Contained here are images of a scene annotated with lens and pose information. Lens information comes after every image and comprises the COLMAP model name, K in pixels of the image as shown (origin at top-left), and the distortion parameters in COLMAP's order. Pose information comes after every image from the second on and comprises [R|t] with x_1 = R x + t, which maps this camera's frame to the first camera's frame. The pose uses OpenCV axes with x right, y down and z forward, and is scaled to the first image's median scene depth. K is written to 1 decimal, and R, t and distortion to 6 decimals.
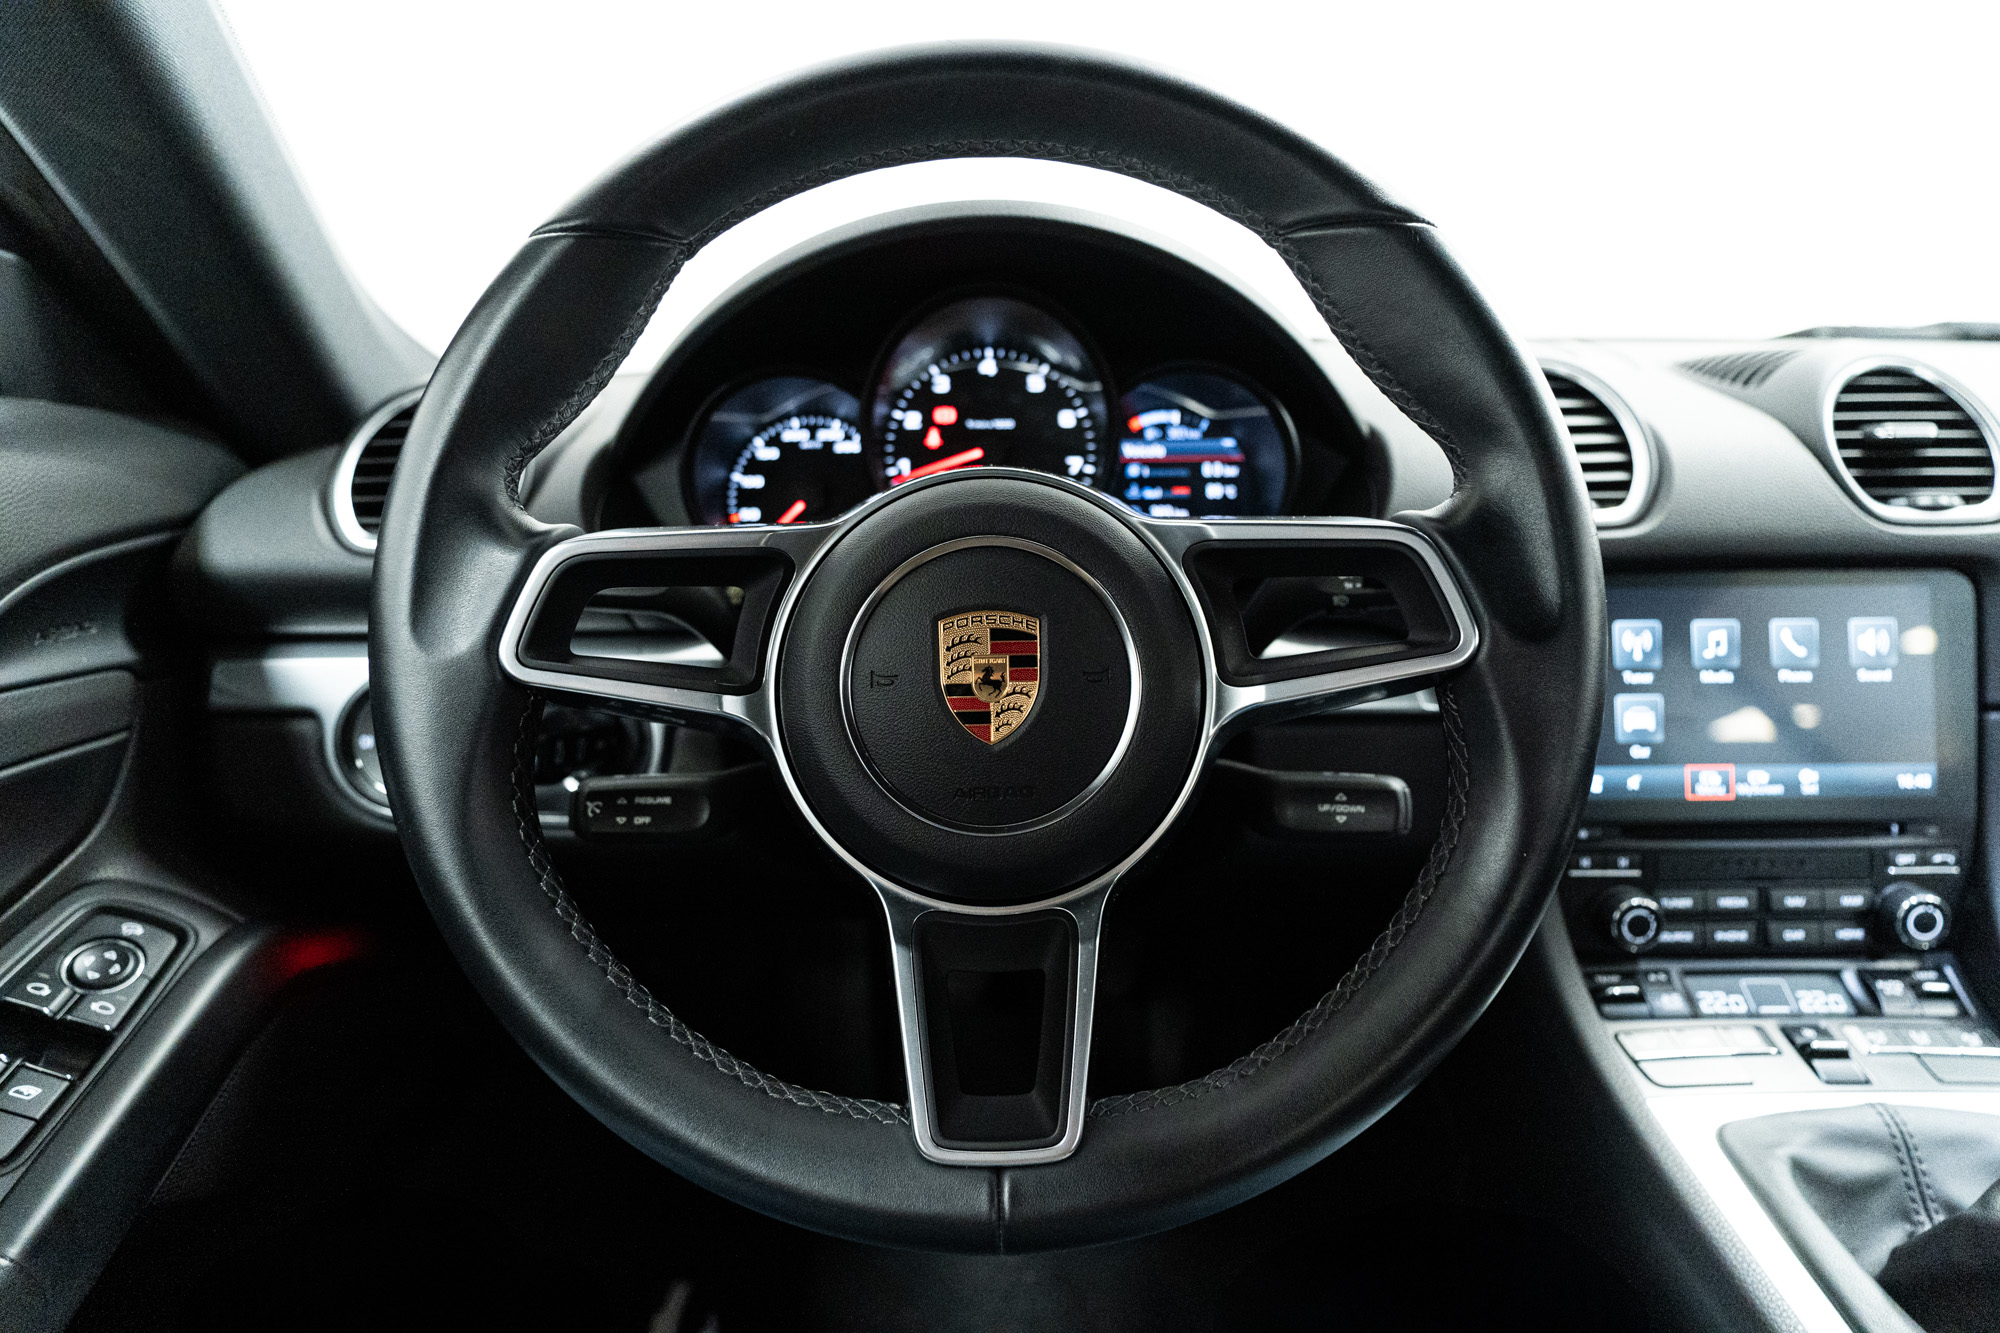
lens RADIAL K [[1214.6, 0, 1015.4], [0, 1214.6, 637.9], [0, 0, 1]] dist [0.003648, 0.005206]
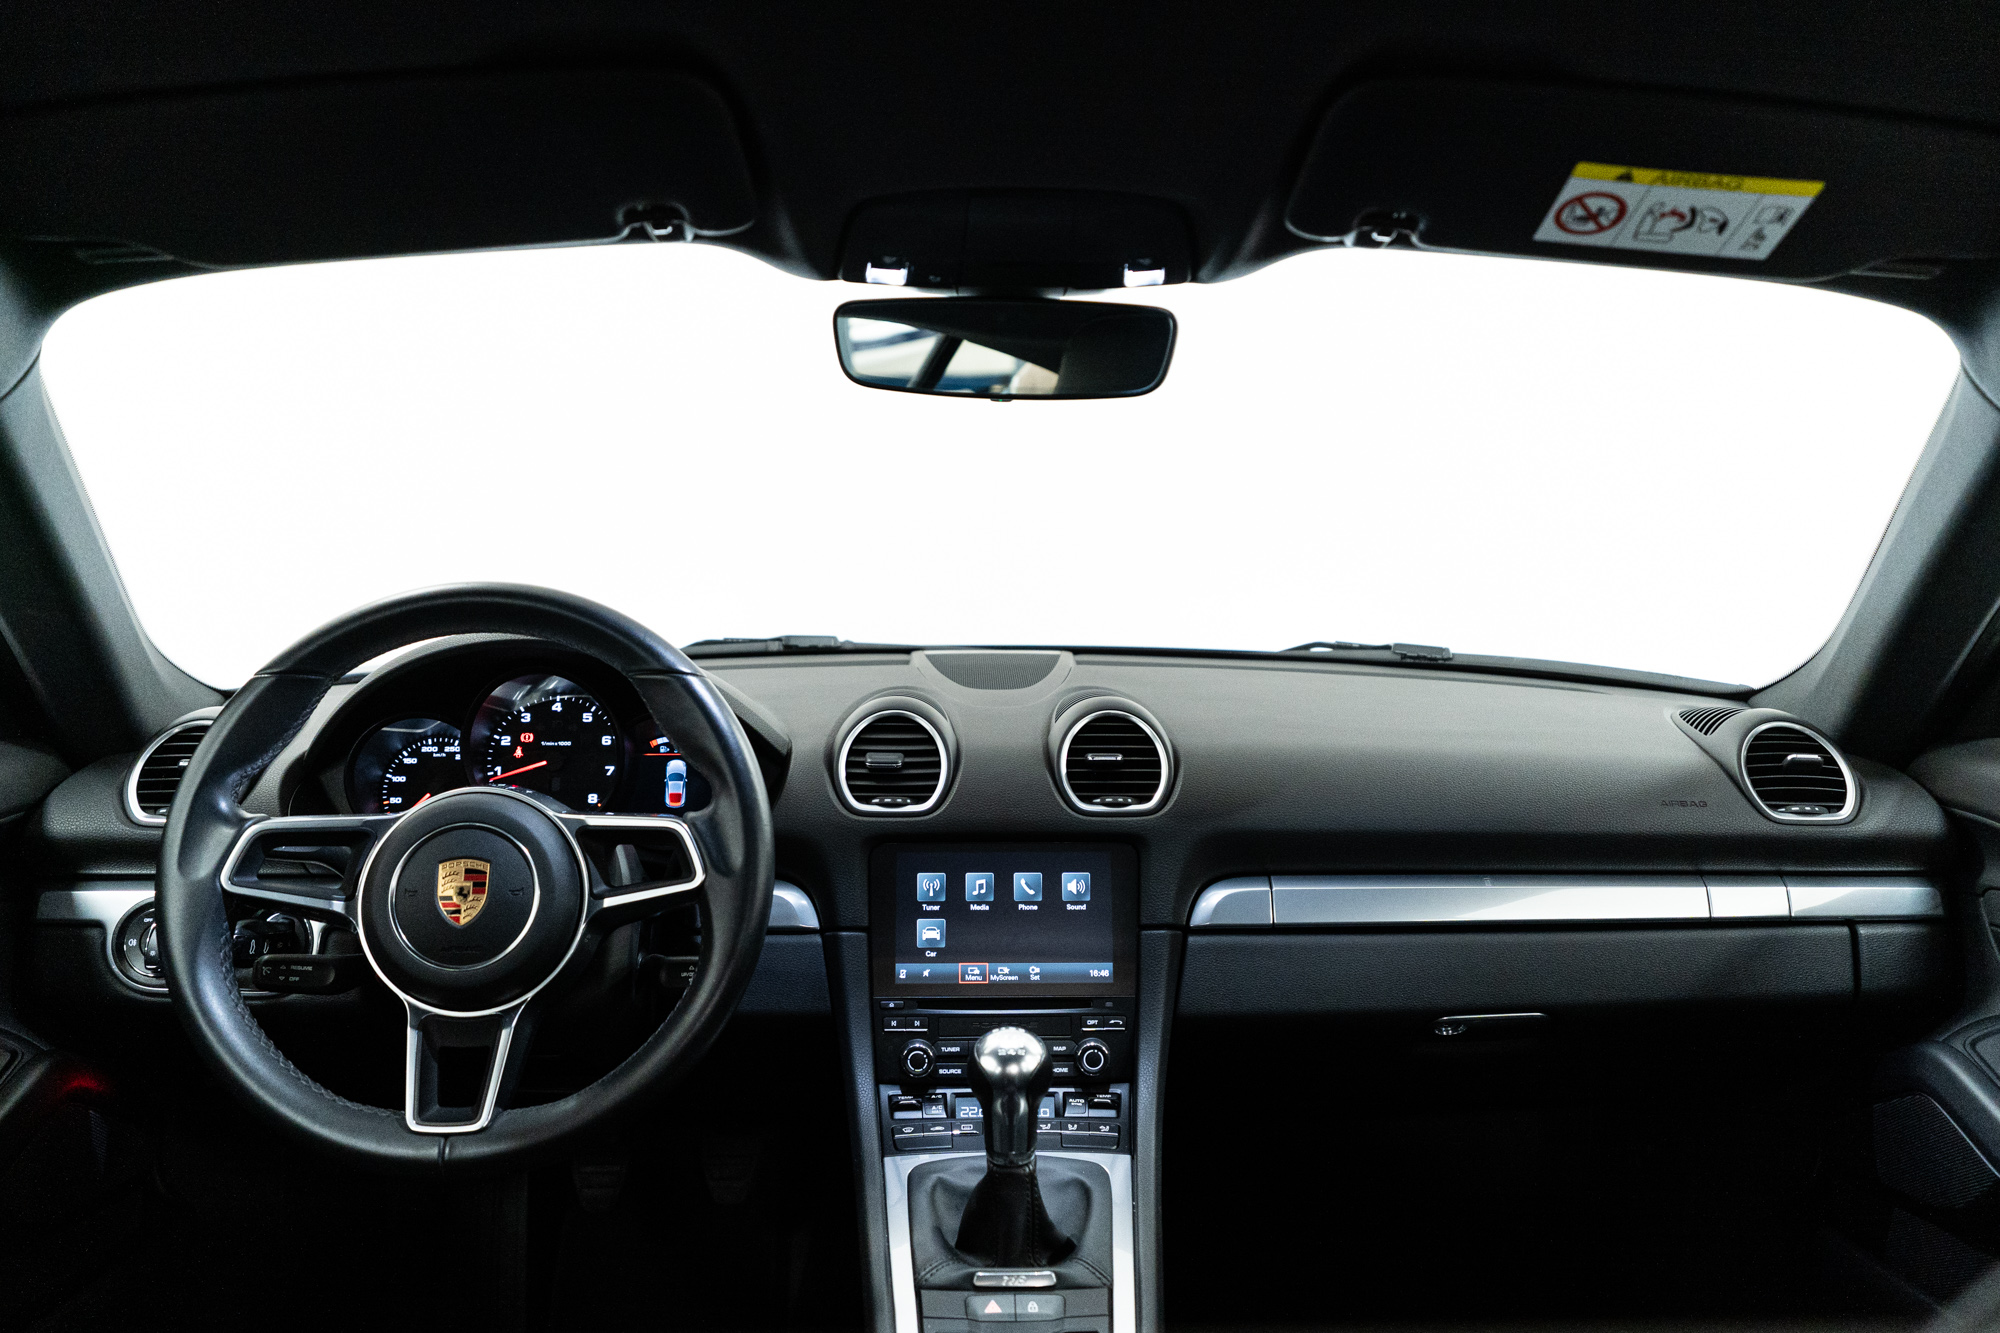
lens RADIAL K [[1657.3, 0, 1010.5], [0, 1657.3, 654.7], [0, 0, 1]] dist [0.017723, 0.001257]
pose [[0.999522, 0.011457, 0.028730, 0.552234], [-0.006678, 0.986896, -0.161222, 0.055772], [-0.030201, 0.160953, 0.986500, -1.253565]]
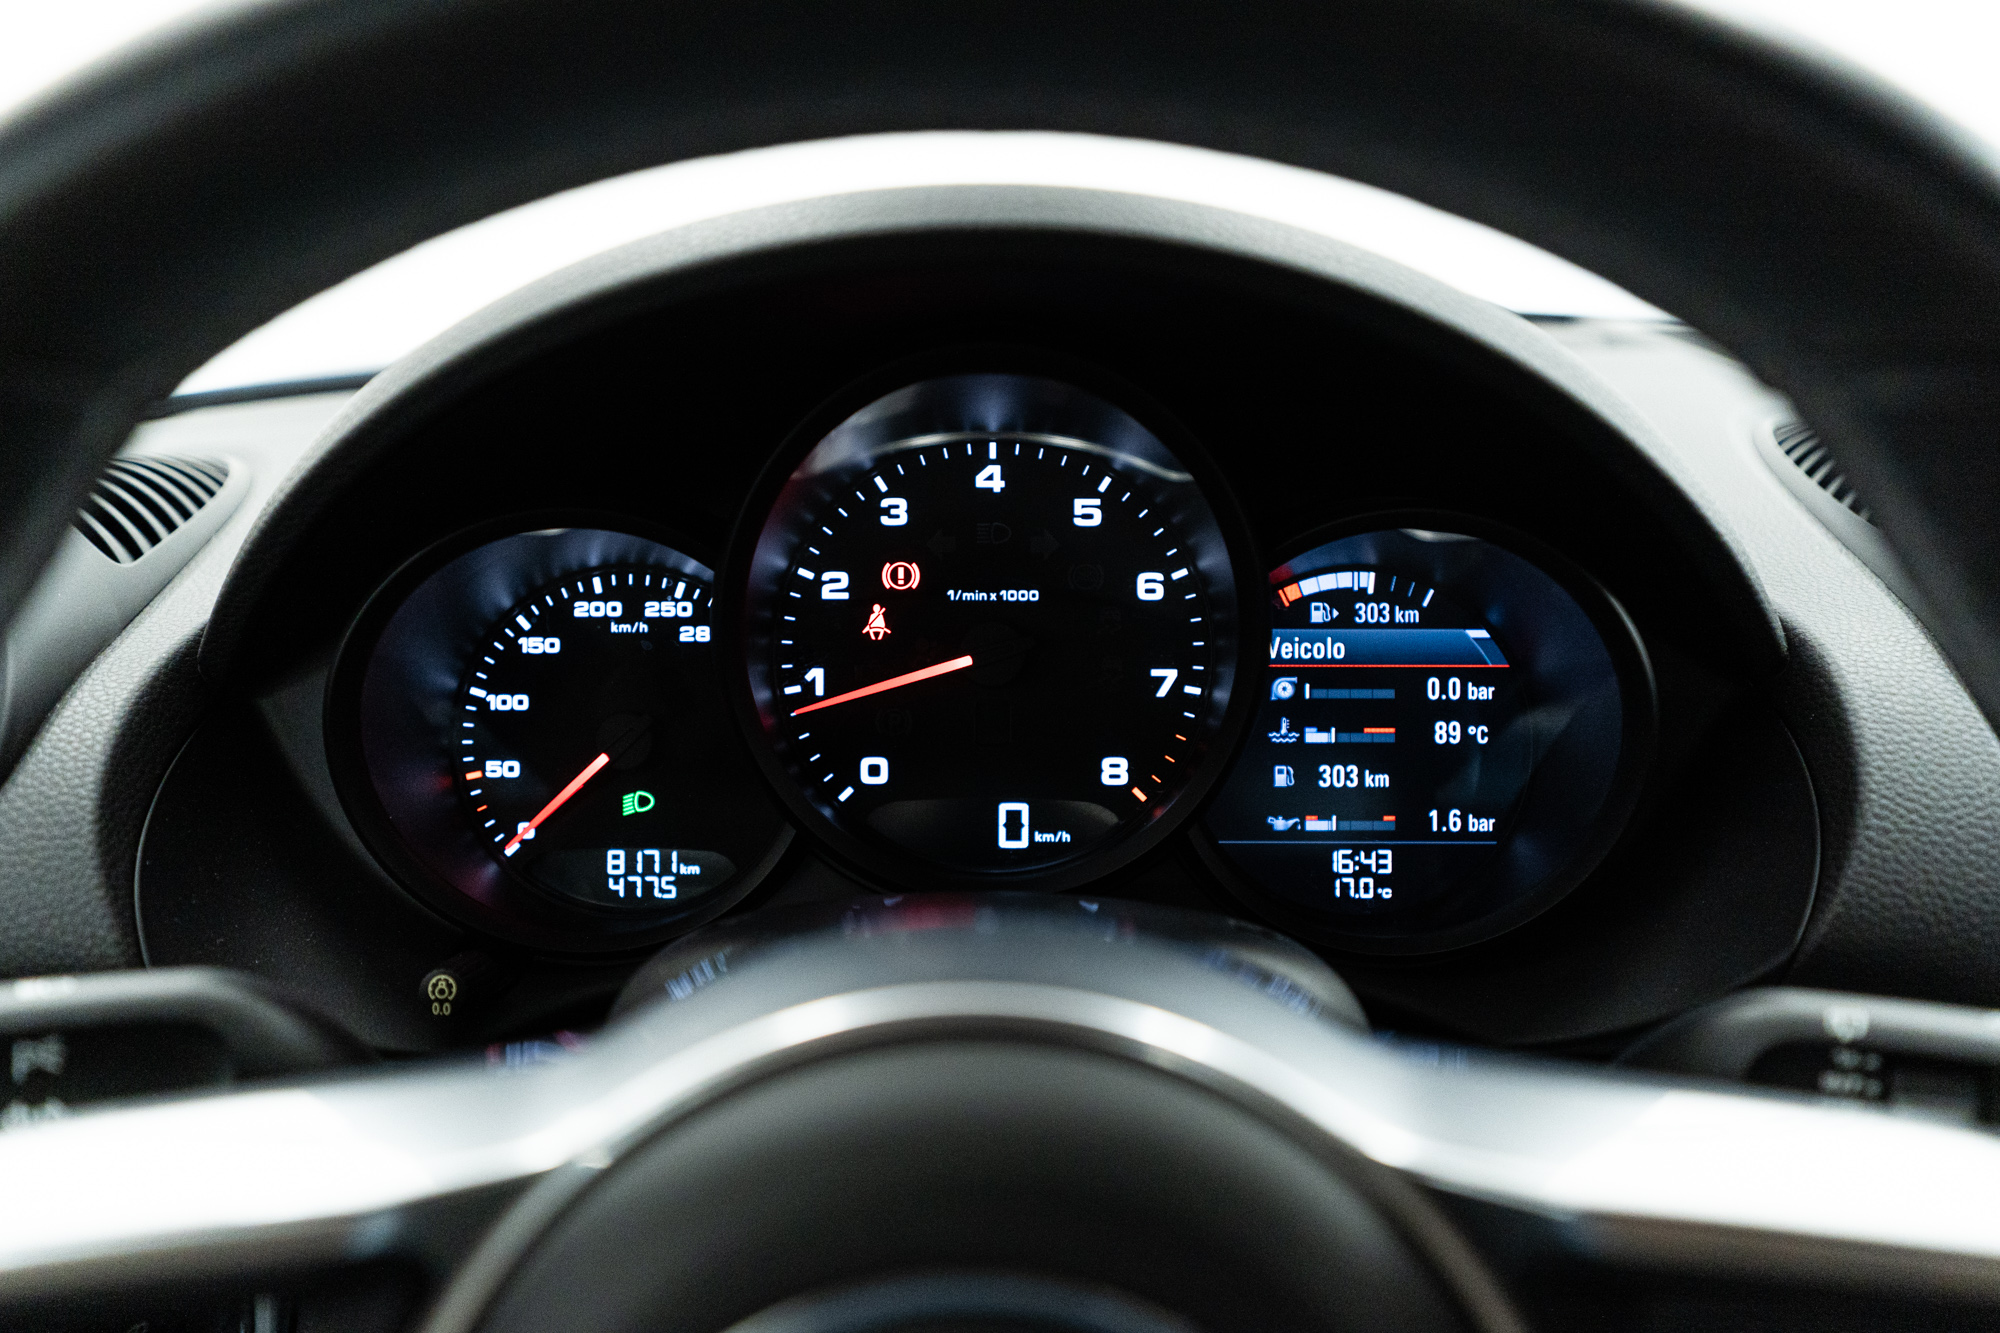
lens RADIAL K [[1657.3, 0, 1016.6], [0, 1657.3, 655.0], [0, 0, 1]] dist [0.017723, 0.001257]
pose [[0.999845, 0.015223, -0.008863, -0.005418], [-0.015030, 0.999656, 0.021494, -0.184534], [0.009187, -0.021357, 0.999730, 0.366867]]
